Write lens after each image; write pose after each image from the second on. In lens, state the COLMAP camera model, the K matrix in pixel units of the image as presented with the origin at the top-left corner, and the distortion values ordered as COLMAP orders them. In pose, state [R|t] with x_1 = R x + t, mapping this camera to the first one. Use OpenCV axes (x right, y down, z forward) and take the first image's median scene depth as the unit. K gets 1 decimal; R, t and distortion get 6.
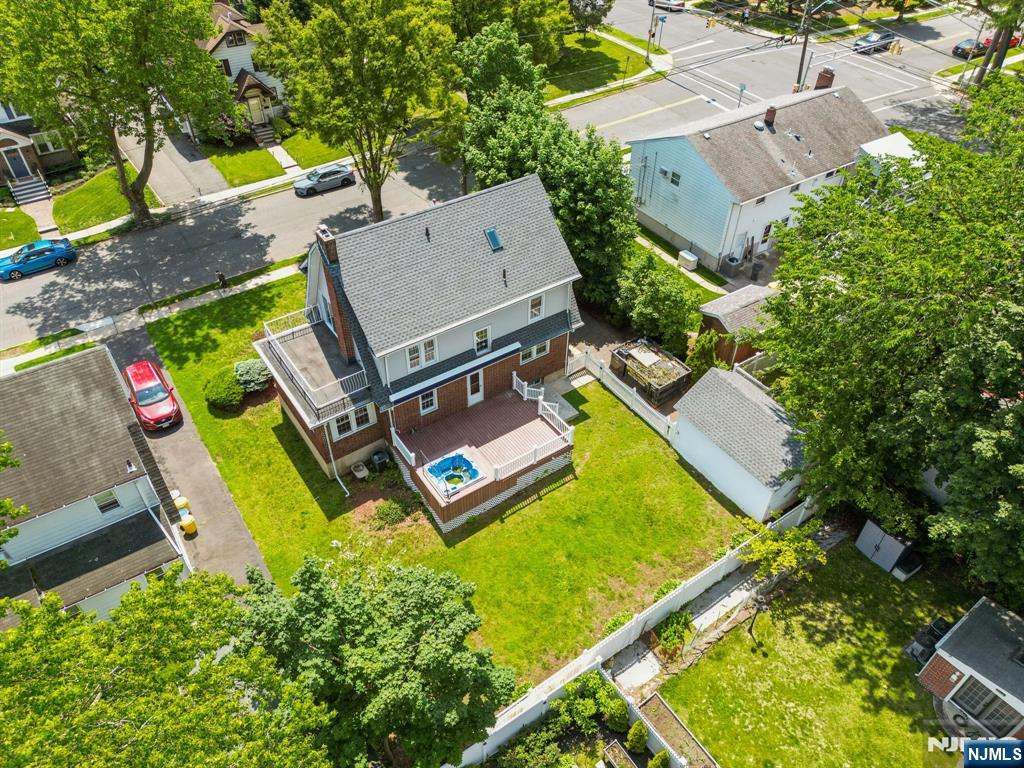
lens RADIAL K [[719.7, 0, 508.7], [0, 719.7, 380.4], [0, 0, 1]] dist [0.078483, -0.076021]
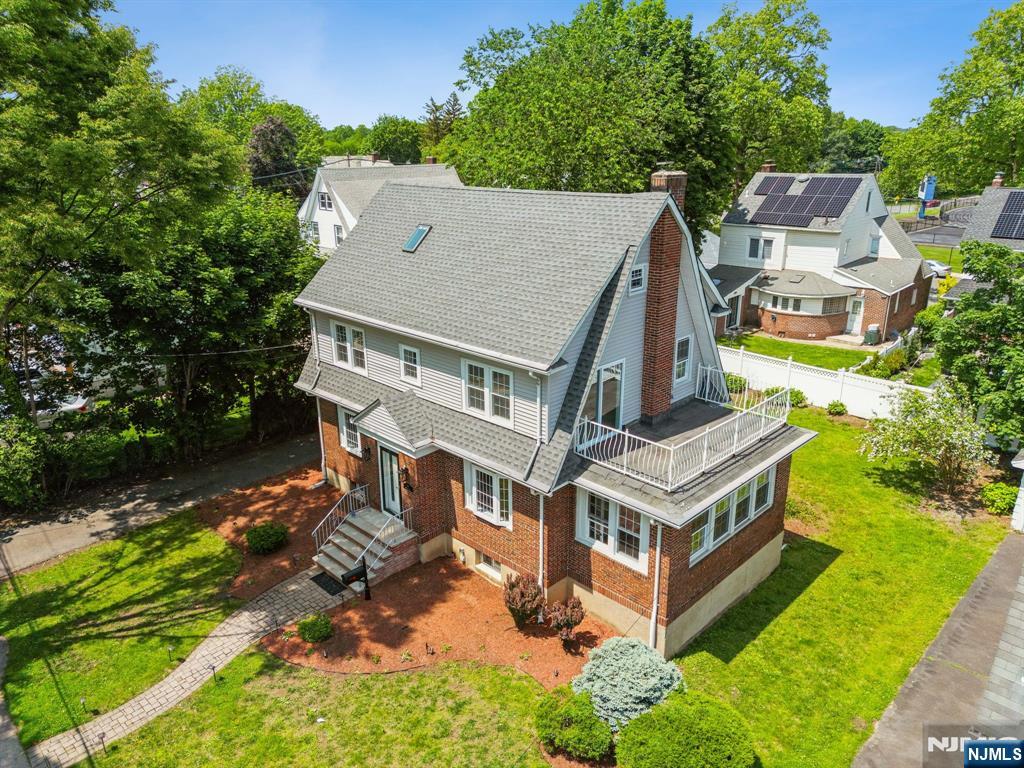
lens RADIAL K [[719.7, 0, 508.7], [0, 719.7, 380.4], [0, 0, 1]] dist [0.078483, -0.076021]
pose [[-0.186550, -0.313923, 0.930941, -0.706682], [0.662686, 0.659340, 0.355131, -0.327642], [-0.725291, 0.683171, 0.085032, 0.975315]]
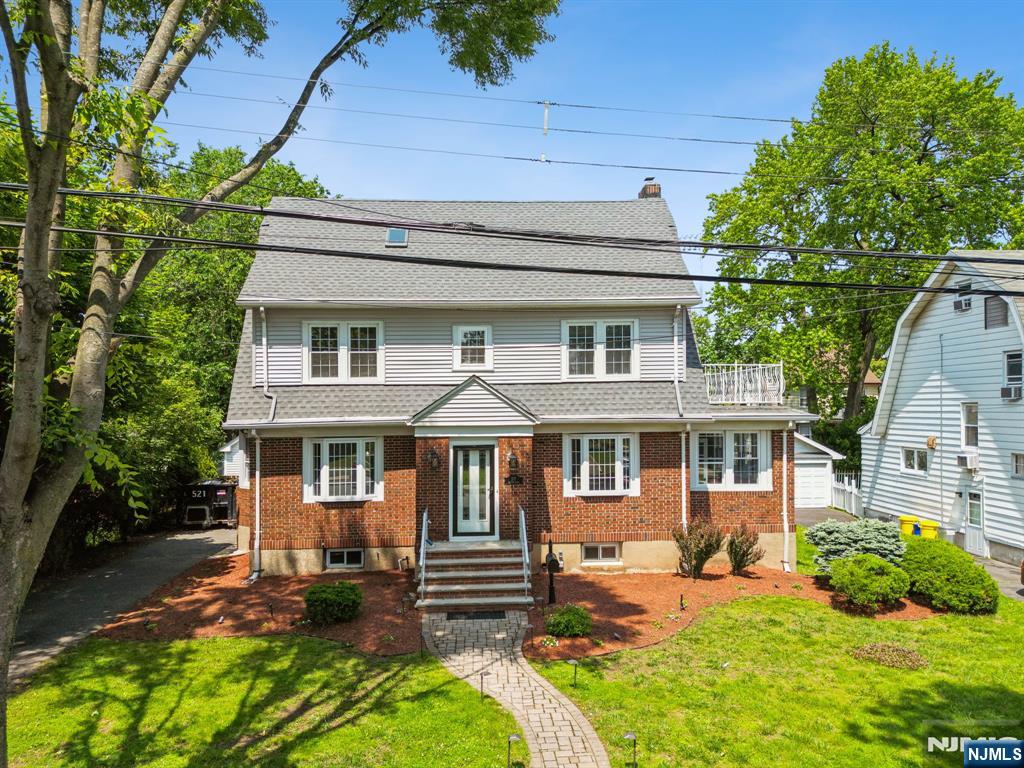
lens RADIAL K [[733.2, 0, 513.7], [0, 733.2, 387.1], [0, 0, 1]] dist [0.051589, -0.031926]
pose [[-0.859499, 0.015369, 0.510907, -0.438679], [0.344195, 0.756357, 0.556286, -0.435343], [-0.377878, 0.653979, -0.655378, 1.408444]]
